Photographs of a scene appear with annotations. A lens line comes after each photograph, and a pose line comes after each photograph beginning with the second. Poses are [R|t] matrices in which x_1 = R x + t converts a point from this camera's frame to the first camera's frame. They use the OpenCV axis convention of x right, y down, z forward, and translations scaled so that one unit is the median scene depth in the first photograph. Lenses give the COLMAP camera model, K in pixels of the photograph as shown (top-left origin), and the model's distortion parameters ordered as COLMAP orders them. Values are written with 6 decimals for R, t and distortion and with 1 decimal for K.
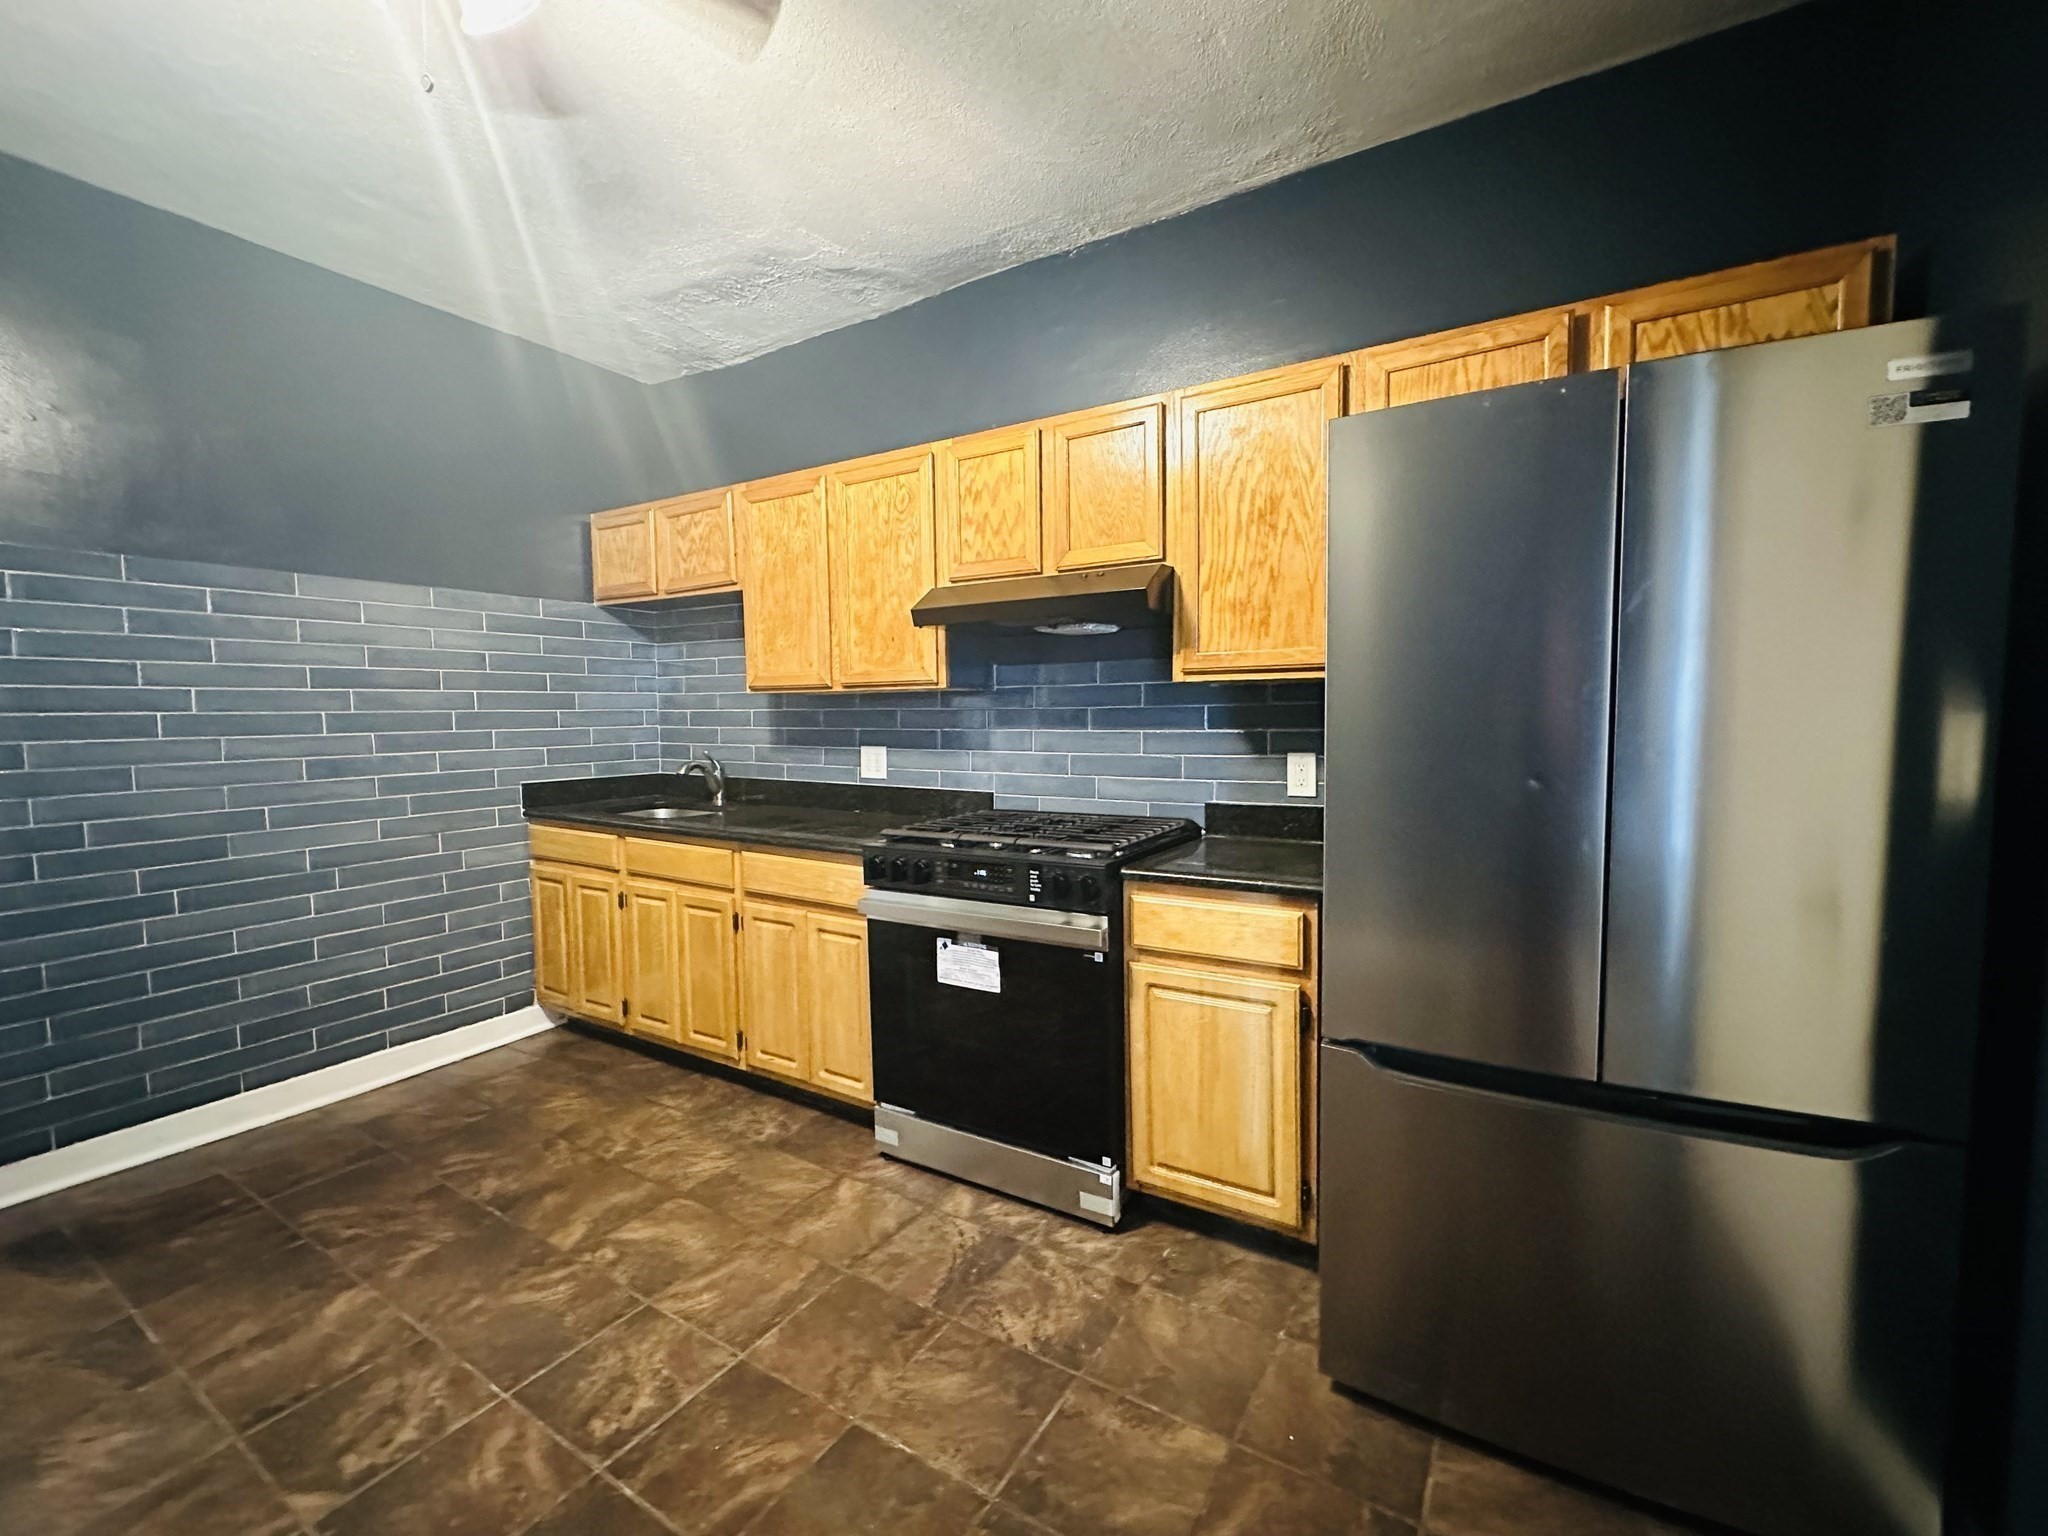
lens RADIAL K [[863.1, 0, 1024.0], [0, 863.1, 768.0], [0, 0, 1]] dist [0.002058, 0.000155]
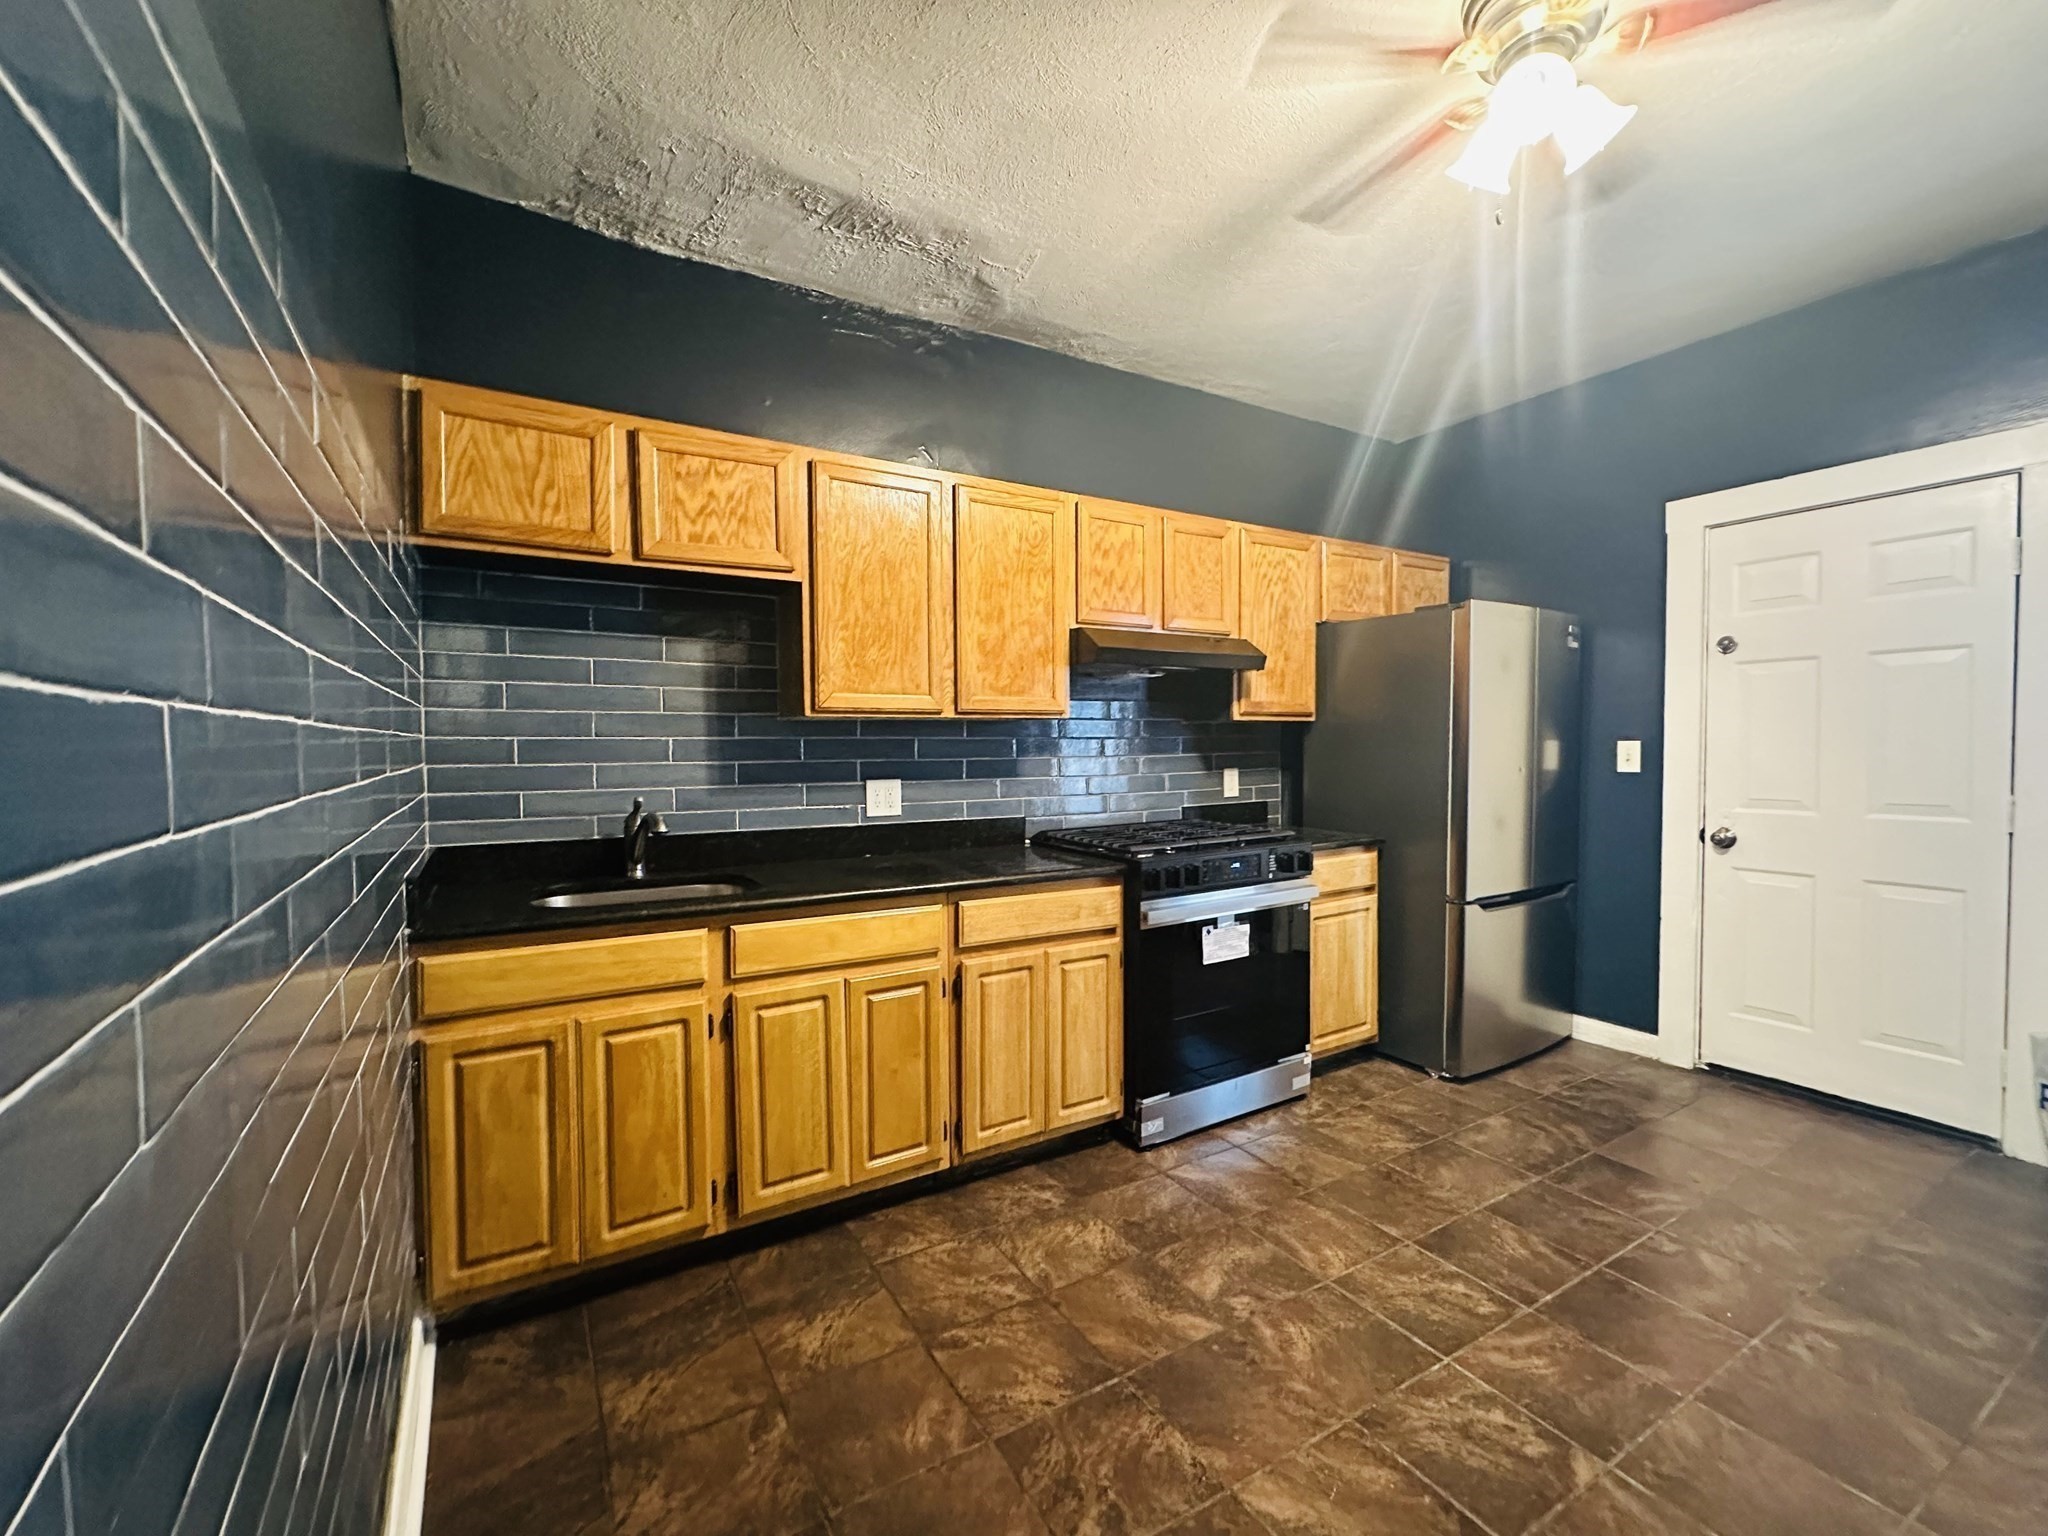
lens RADIAL K [[863.1, 0, 1024.0], [0, 863.1, 768.0], [0, 0, 1]] dist [0.002058, 0.000155]
pose [[0.453740, -0.020199, 0.890905, -1.199416], [0.061983, 0.998037, -0.008940, -0.027179], [-0.888976, 0.059278, 0.454101, 0.624689]]
